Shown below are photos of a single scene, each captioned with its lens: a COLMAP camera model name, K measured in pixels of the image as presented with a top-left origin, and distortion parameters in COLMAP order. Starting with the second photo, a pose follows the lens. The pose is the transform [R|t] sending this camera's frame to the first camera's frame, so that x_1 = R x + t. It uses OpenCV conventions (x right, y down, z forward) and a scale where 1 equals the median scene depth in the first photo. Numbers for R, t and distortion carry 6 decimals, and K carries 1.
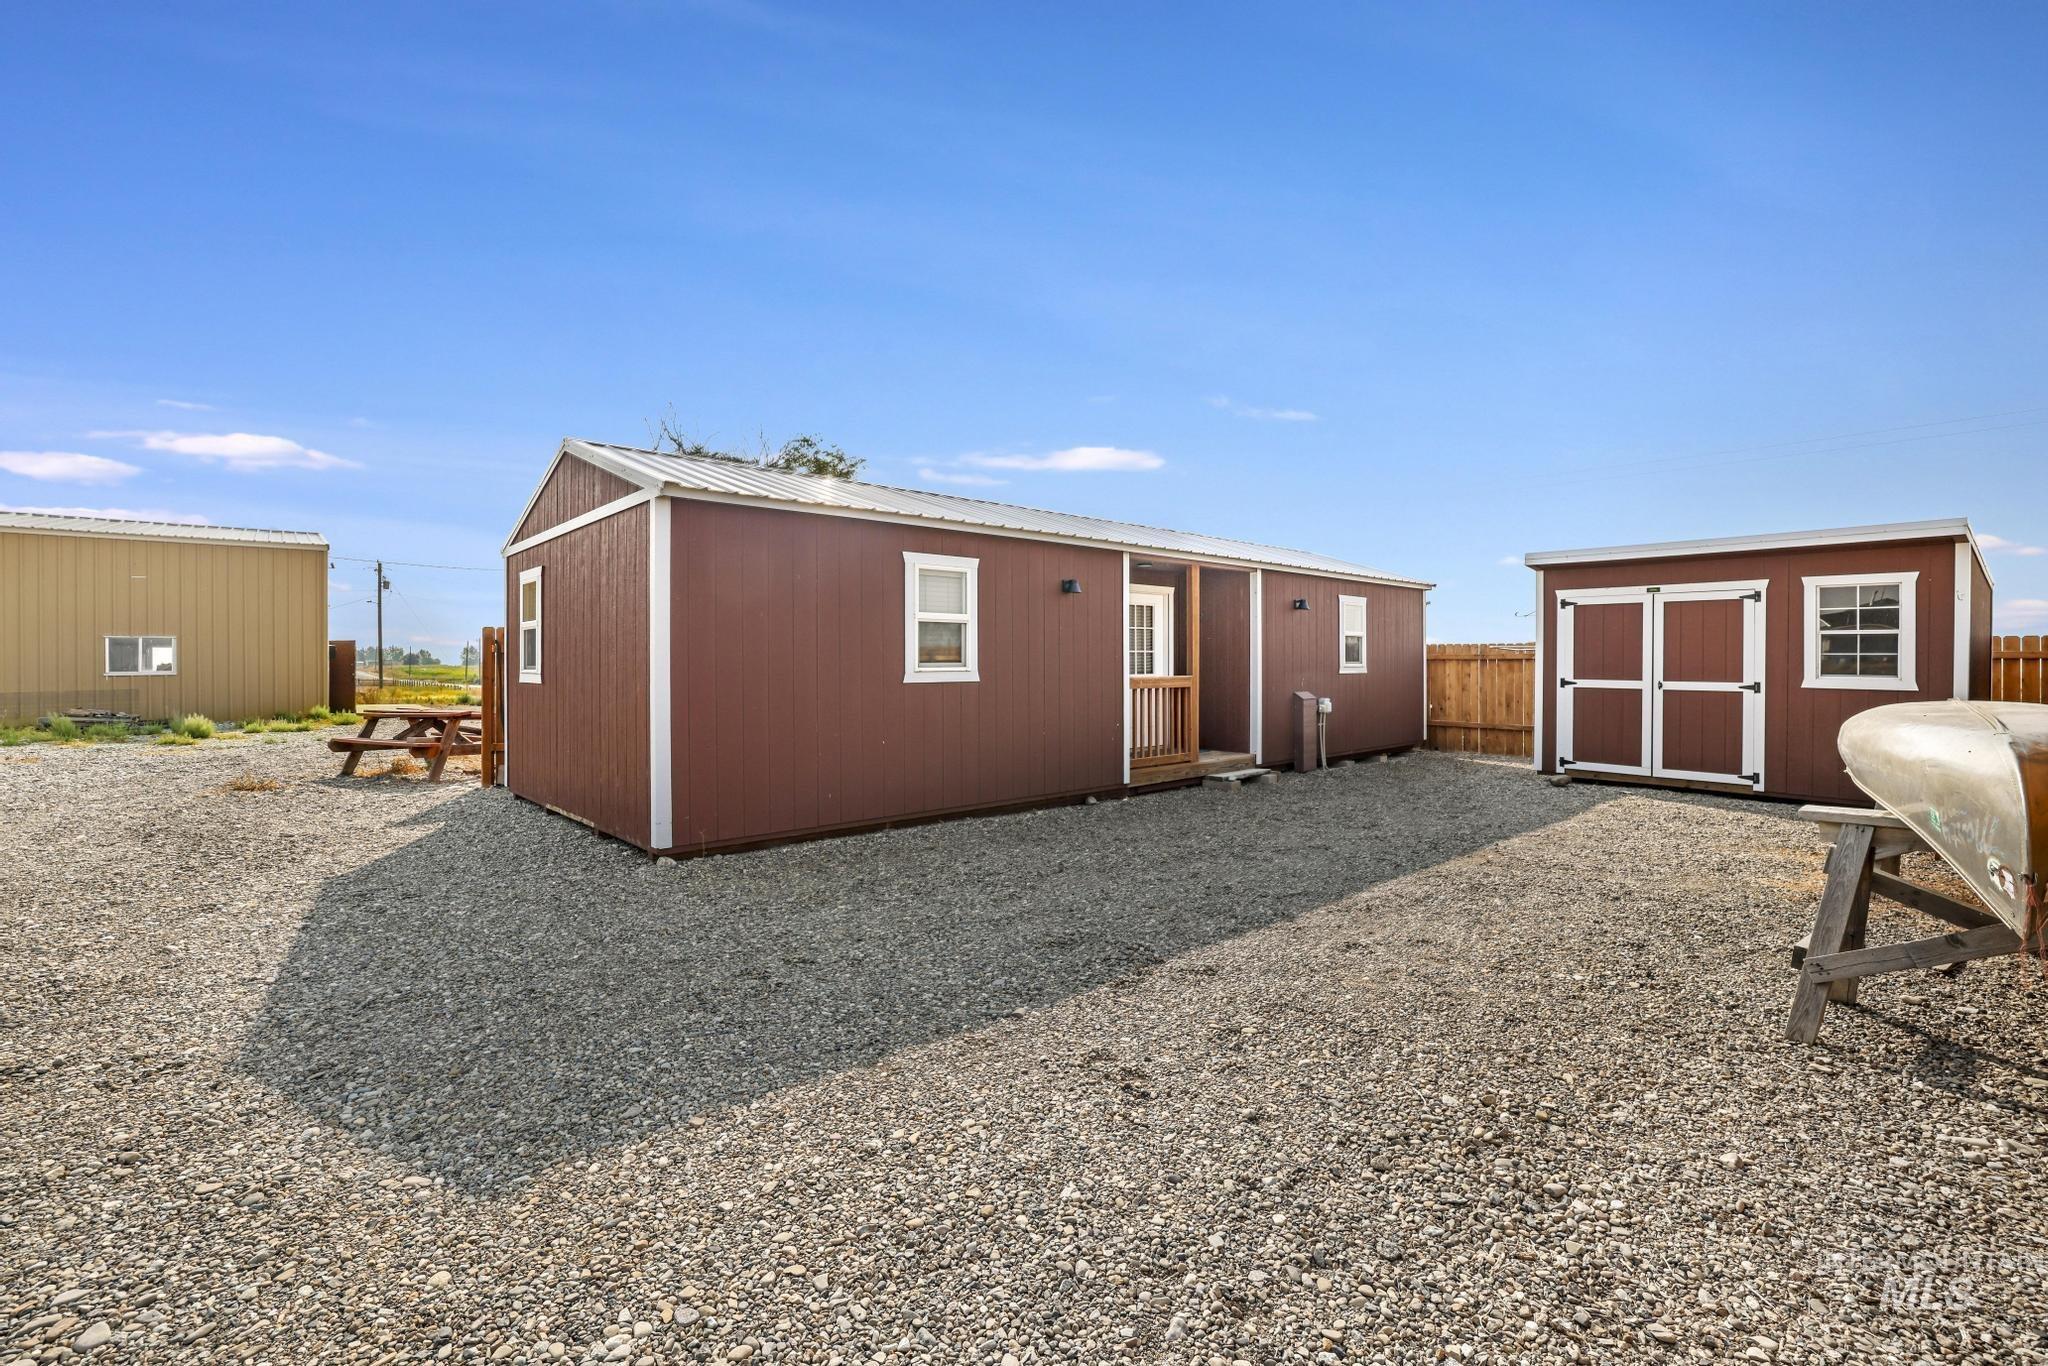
lens RADIAL K [[914.4, 0, 1026.5], [0, 914.4, 667.8], [0, 0, 1]] dist [-0.043544, 0.017263]
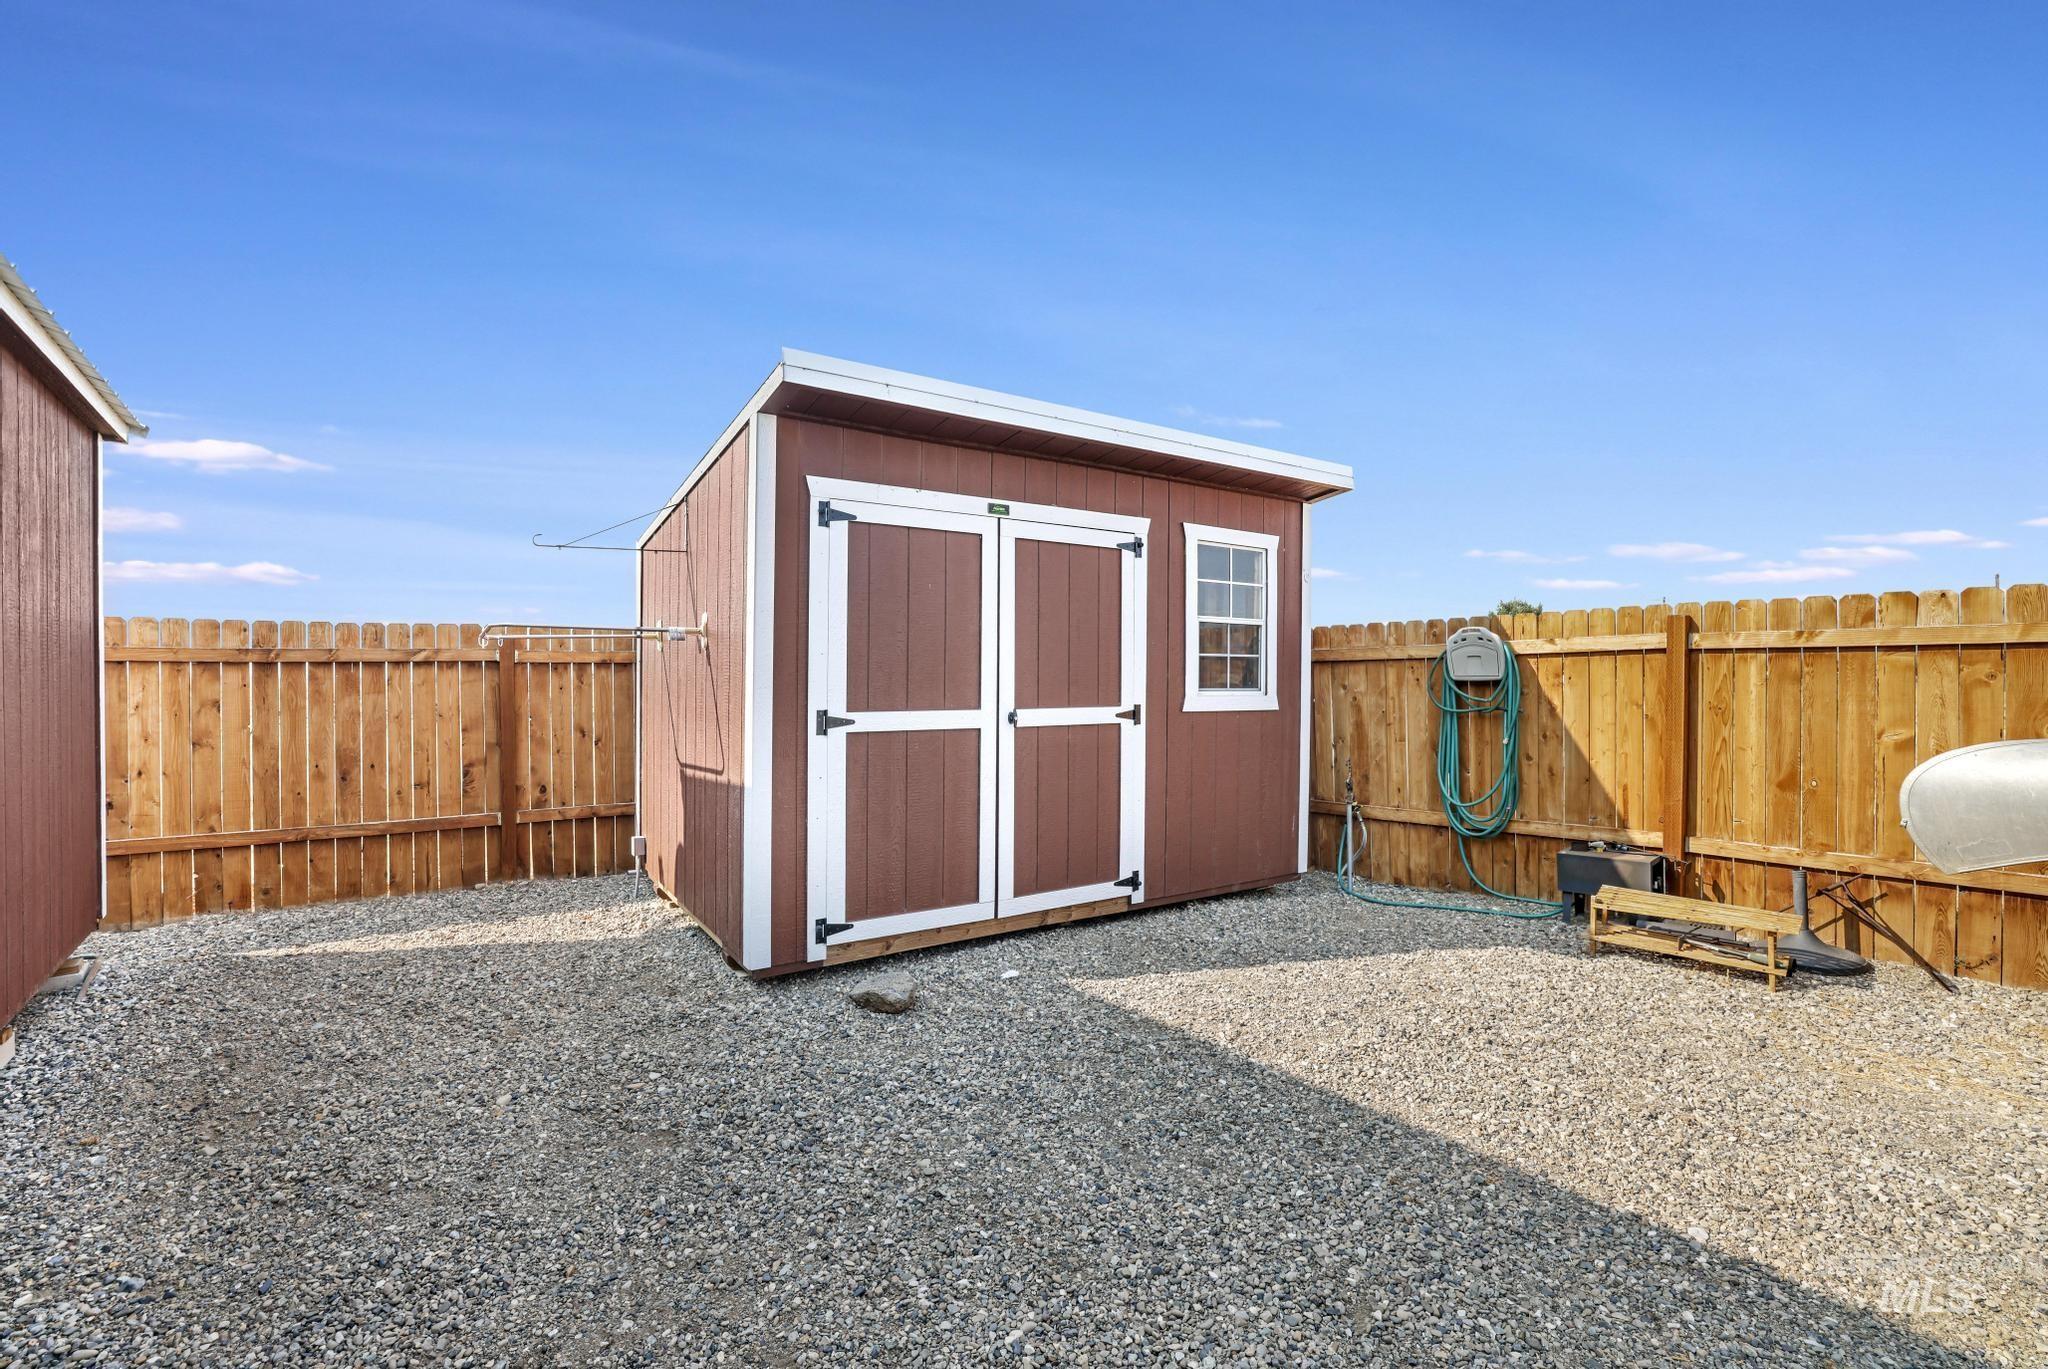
lens RADIAL K [[914.4, 0, 1026.5], [0, 914.4, 669.3], [0, 0, 1]] dist [-0.043544, 0.017263]
pose [[0.105019, 0.001502, 0.994469, 0.238529], [0.008001, 0.999965, -0.002355, -0.004309], [-0.994438, 0.008204, 0.105004, 0.935799]]
